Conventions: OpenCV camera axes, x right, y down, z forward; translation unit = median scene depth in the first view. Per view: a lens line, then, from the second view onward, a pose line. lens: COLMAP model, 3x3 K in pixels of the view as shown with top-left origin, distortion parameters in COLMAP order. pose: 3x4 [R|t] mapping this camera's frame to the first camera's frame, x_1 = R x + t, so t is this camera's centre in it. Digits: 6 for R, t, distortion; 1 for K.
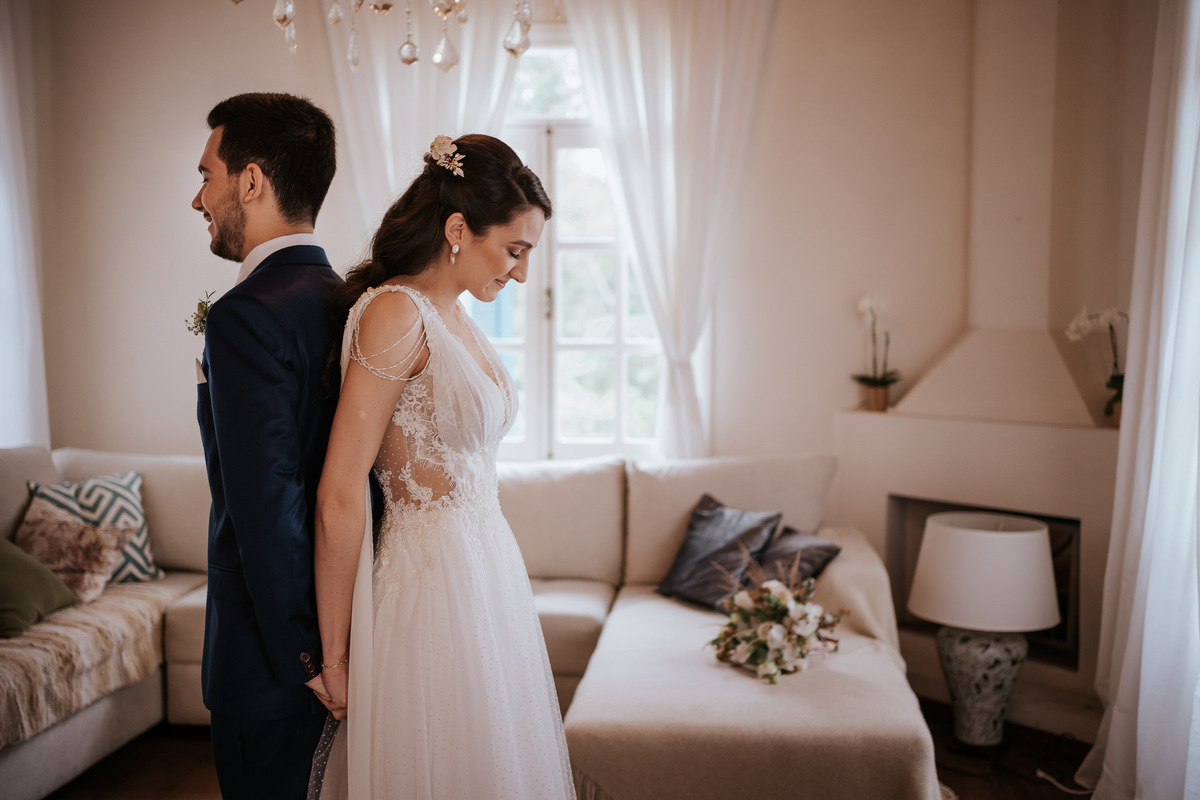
lens RADIAL K [[1289.8, 0, 600.0], [0, 1289.8, 400.0], [0, 0, 1]] dist [0.000597, -0.002244]
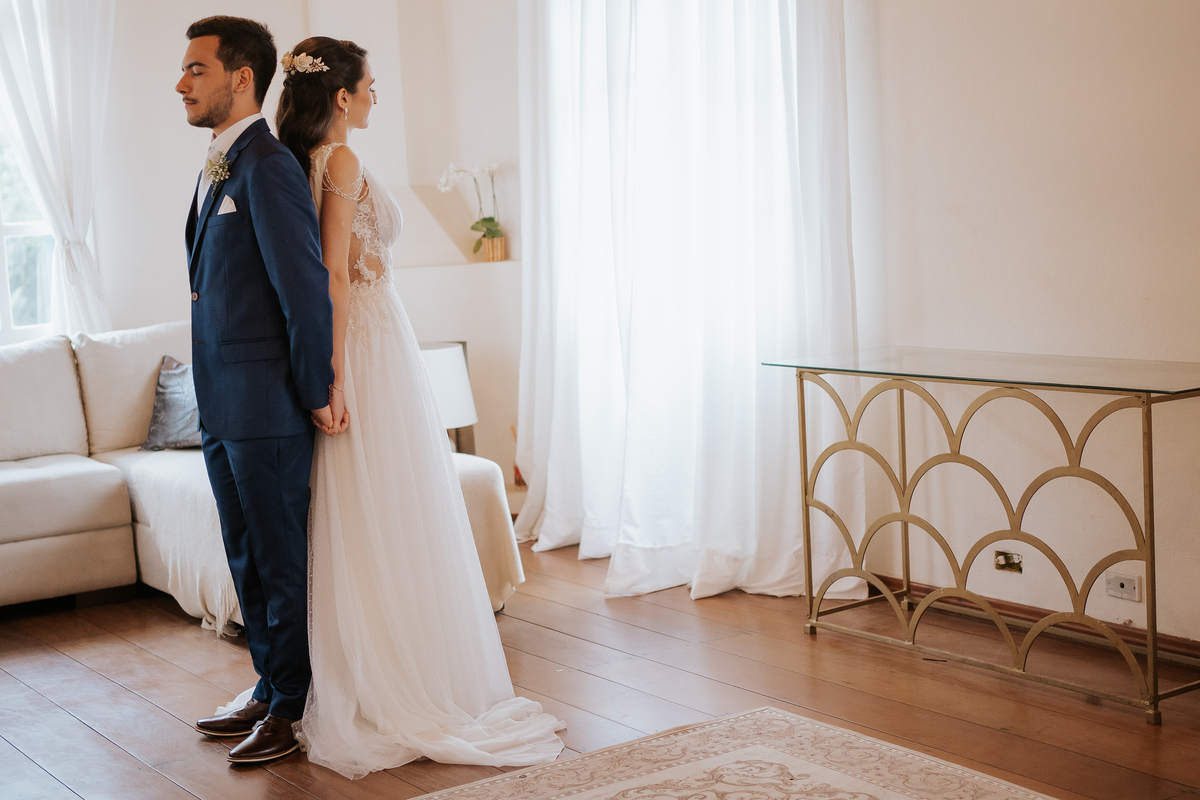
lens RADIAL K [[1821.7, 0, 600.0], [0, 1821.7, 400.0], [0, 0, 1]] dist [0.006763, 0.041223]
pose [[0.780603, -0.123315, 0.612742, -1.285685], [0.103851, 0.992306, 0.067402, 0.102741], [-0.616339, 0.011019, 0.787404, -0.918649]]
